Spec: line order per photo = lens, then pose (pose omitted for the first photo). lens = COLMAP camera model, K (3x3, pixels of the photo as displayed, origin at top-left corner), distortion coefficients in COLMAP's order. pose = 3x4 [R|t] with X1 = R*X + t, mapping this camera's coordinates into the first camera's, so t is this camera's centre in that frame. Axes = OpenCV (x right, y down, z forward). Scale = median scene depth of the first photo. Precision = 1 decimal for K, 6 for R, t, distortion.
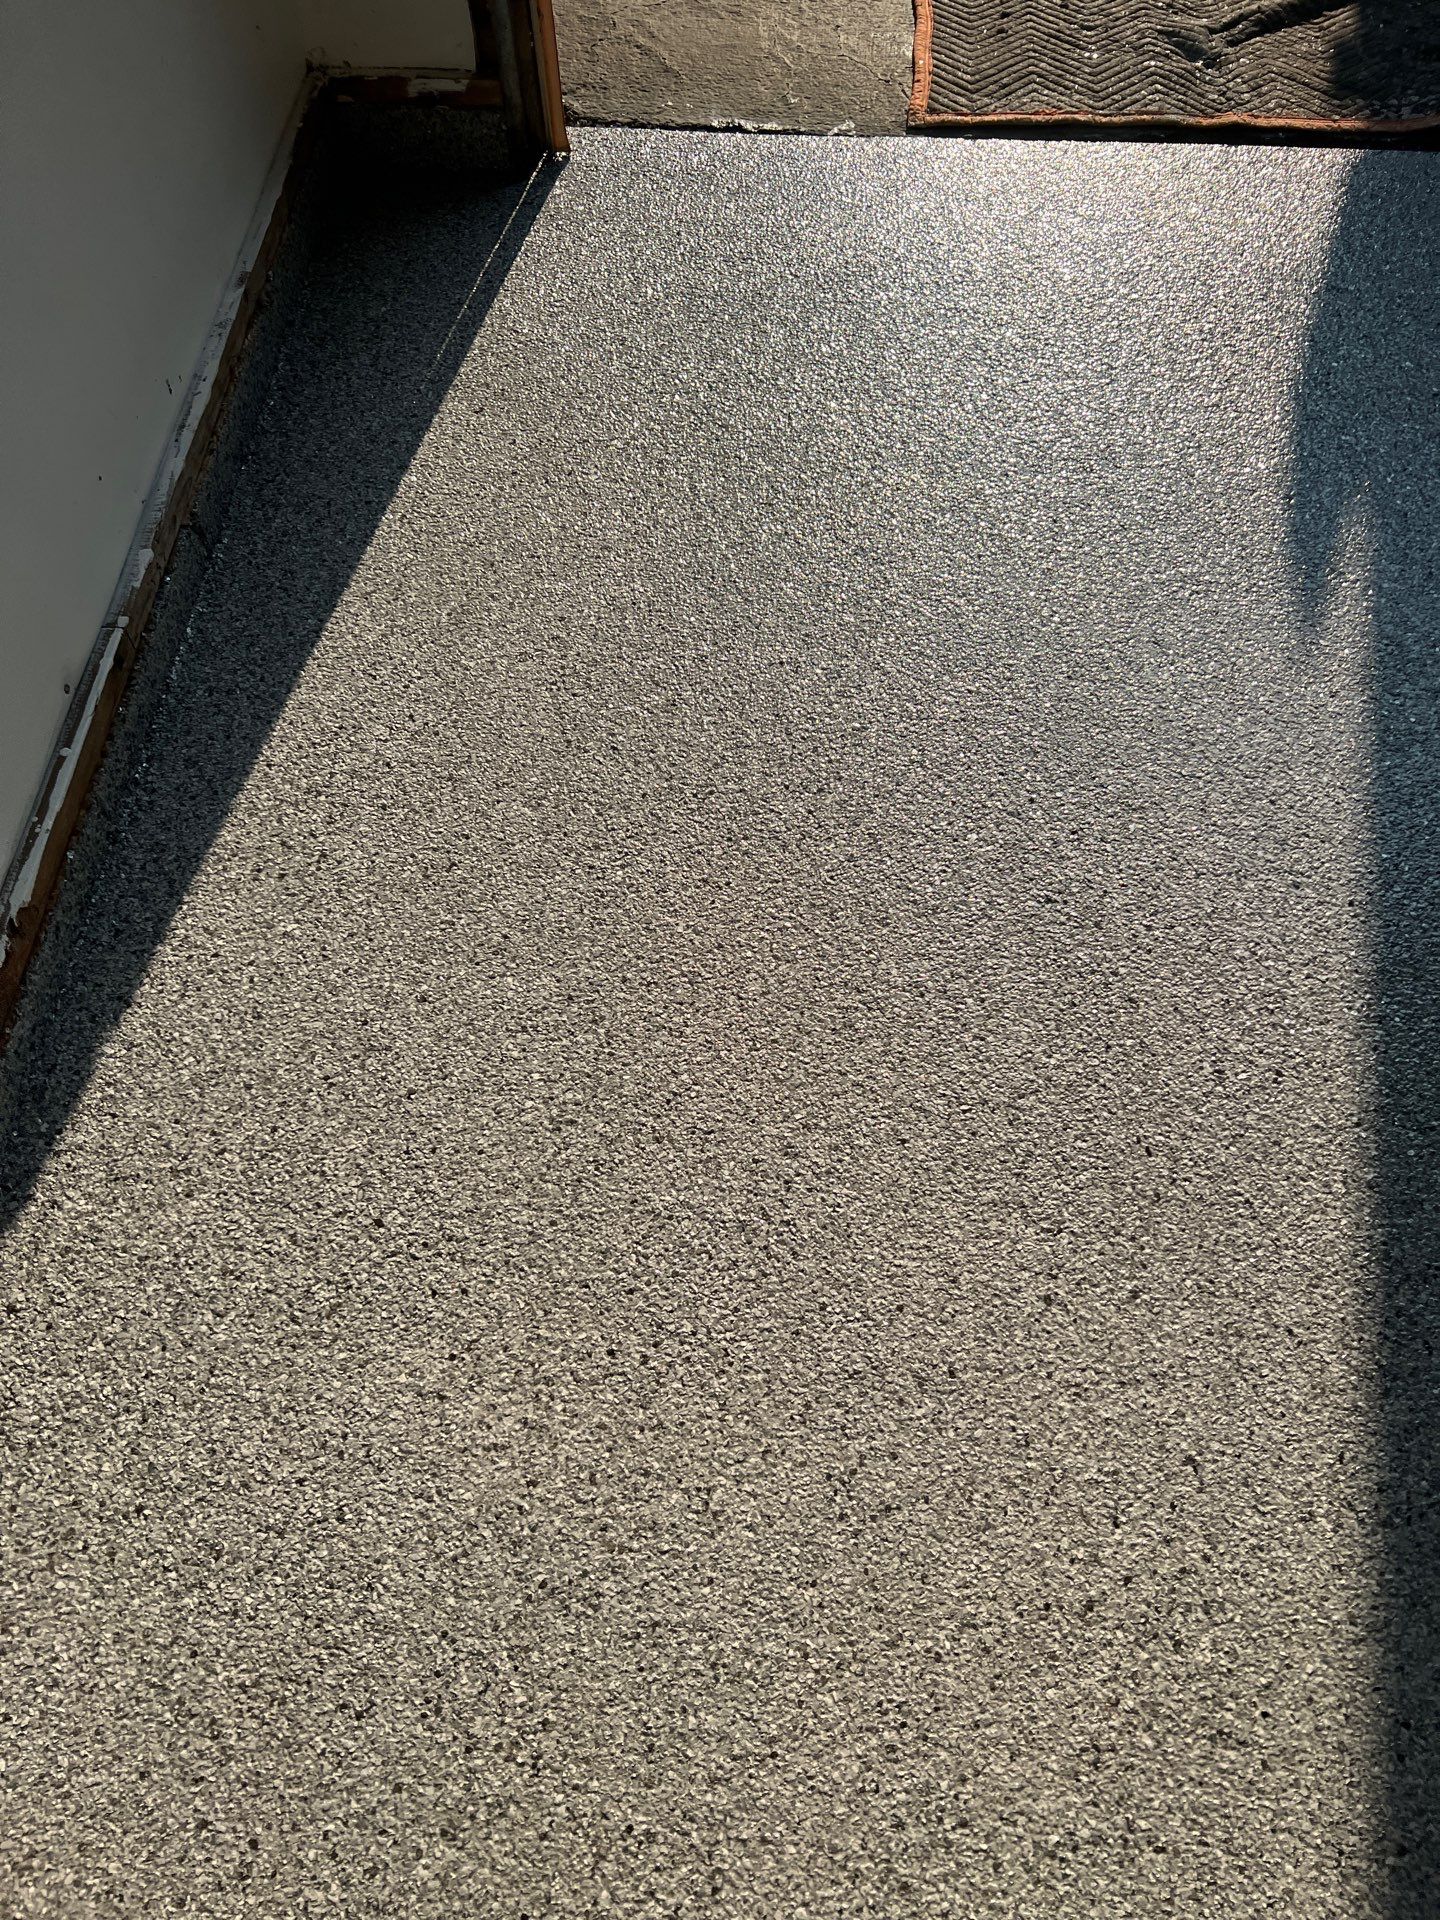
lens RADIAL K [[1481.9, 0, 739.2], [0, 1481.9, 984.7], [0, 0, 1]] dist [0.069432, -0.102424]
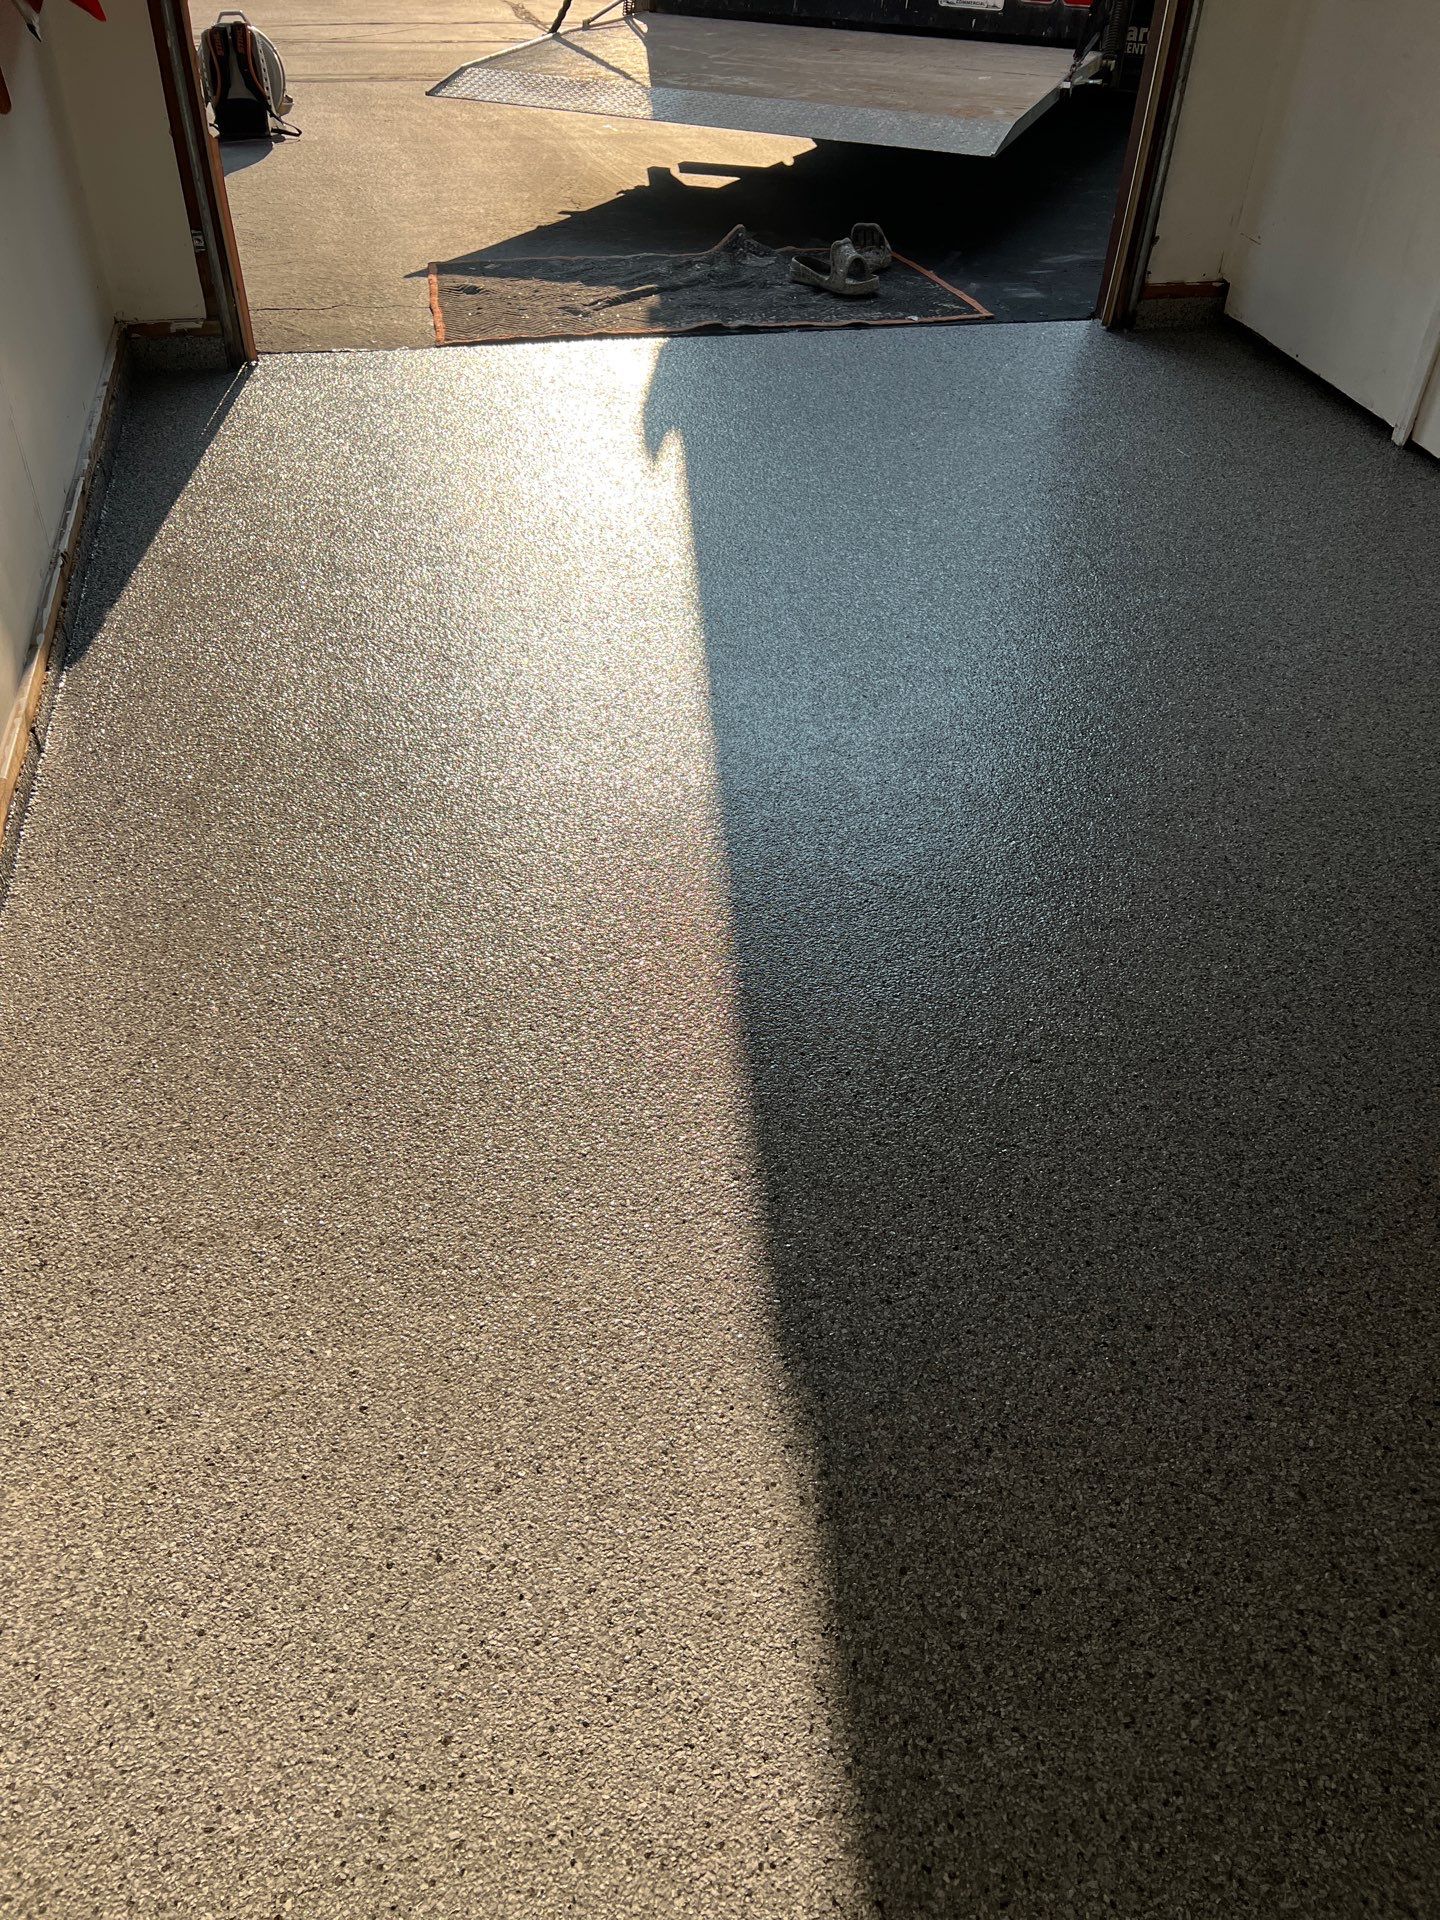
lens RADIAL K [[1481.9, 0, 739.2], [0, 1481.9, 984.7], [0, 0, 1]] dist [0.069432, -0.102424]
pose [[0.960600, -0.152958, 0.232060, -0.093581], [0.218170, 0.932254, -0.288625, 0.902906], [-0.172191, 0.327882, 0.928894, -0.640817]]
